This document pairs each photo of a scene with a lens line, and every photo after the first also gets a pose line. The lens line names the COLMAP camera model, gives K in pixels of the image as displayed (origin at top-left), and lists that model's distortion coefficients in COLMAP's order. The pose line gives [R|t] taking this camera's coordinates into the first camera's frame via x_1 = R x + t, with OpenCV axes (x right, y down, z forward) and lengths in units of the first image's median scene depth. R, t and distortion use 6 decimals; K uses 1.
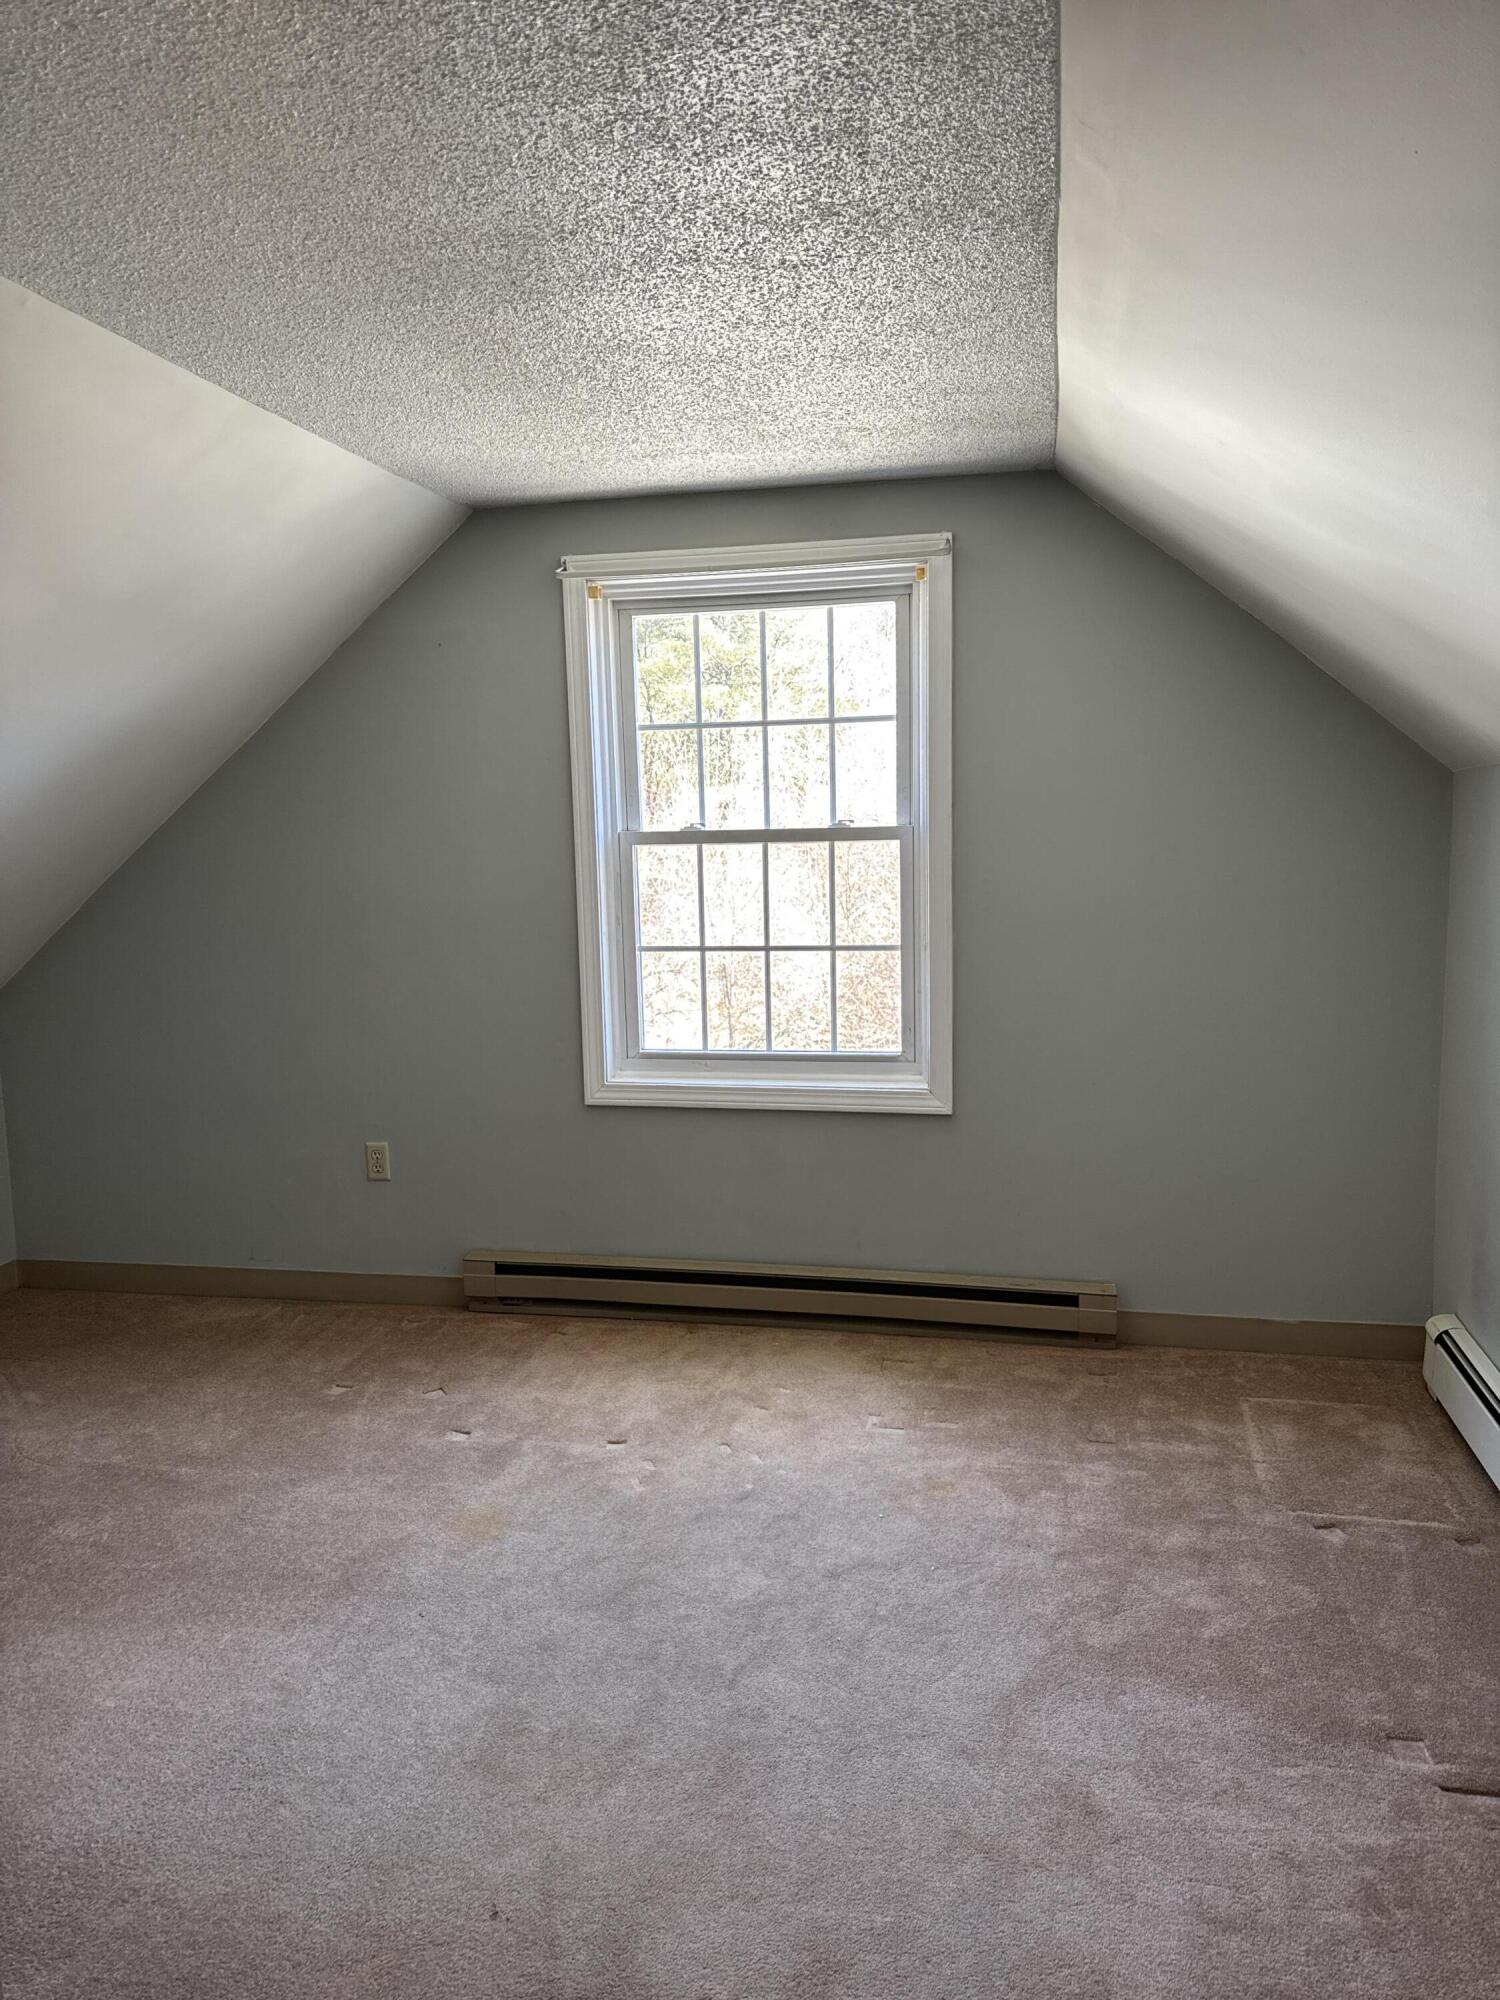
lens RADIAL K [[1419.5, 0, 711.8], [0, 1419.5, 978.5], [0, 0, 1]] dist [0.045843, -0.059031]
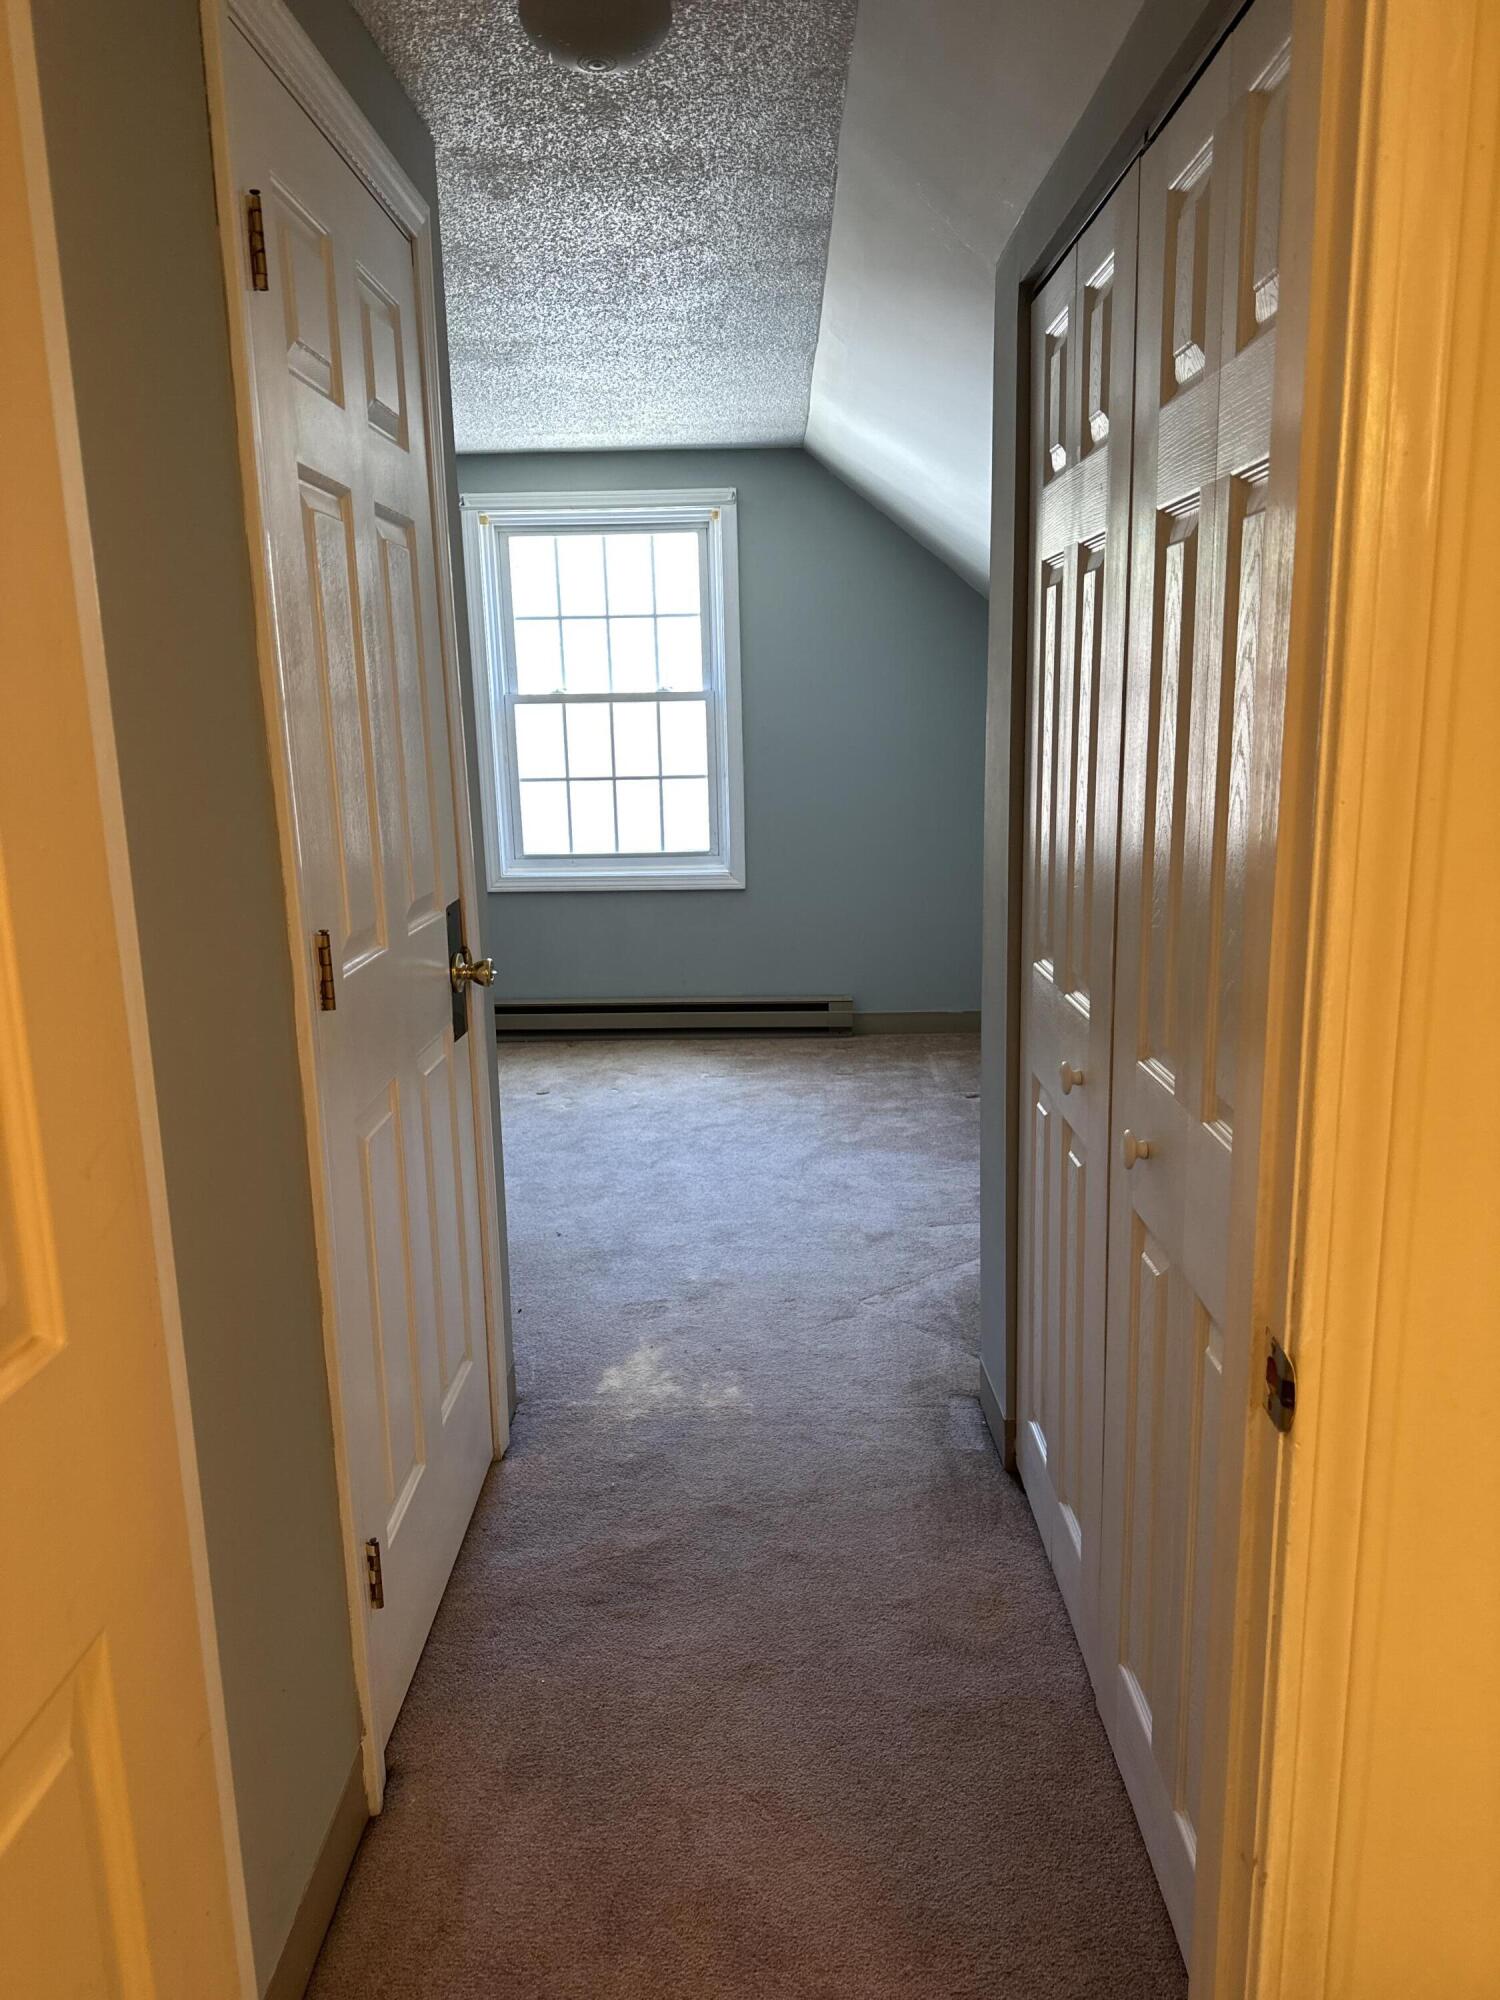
lens RADIAL K [[1419.5, 0, 750.7], [0, 1419.5, 978.7], [0, 0, 1]] dist [0.045843, -0.059031]
pose [[0.976662, -0.038827, 0.211242, -0.159522], [0.022955, 0.996761, 0.077077, 0.085248], [-0.213550, -0.070429, 0.974390, -0.511002]]
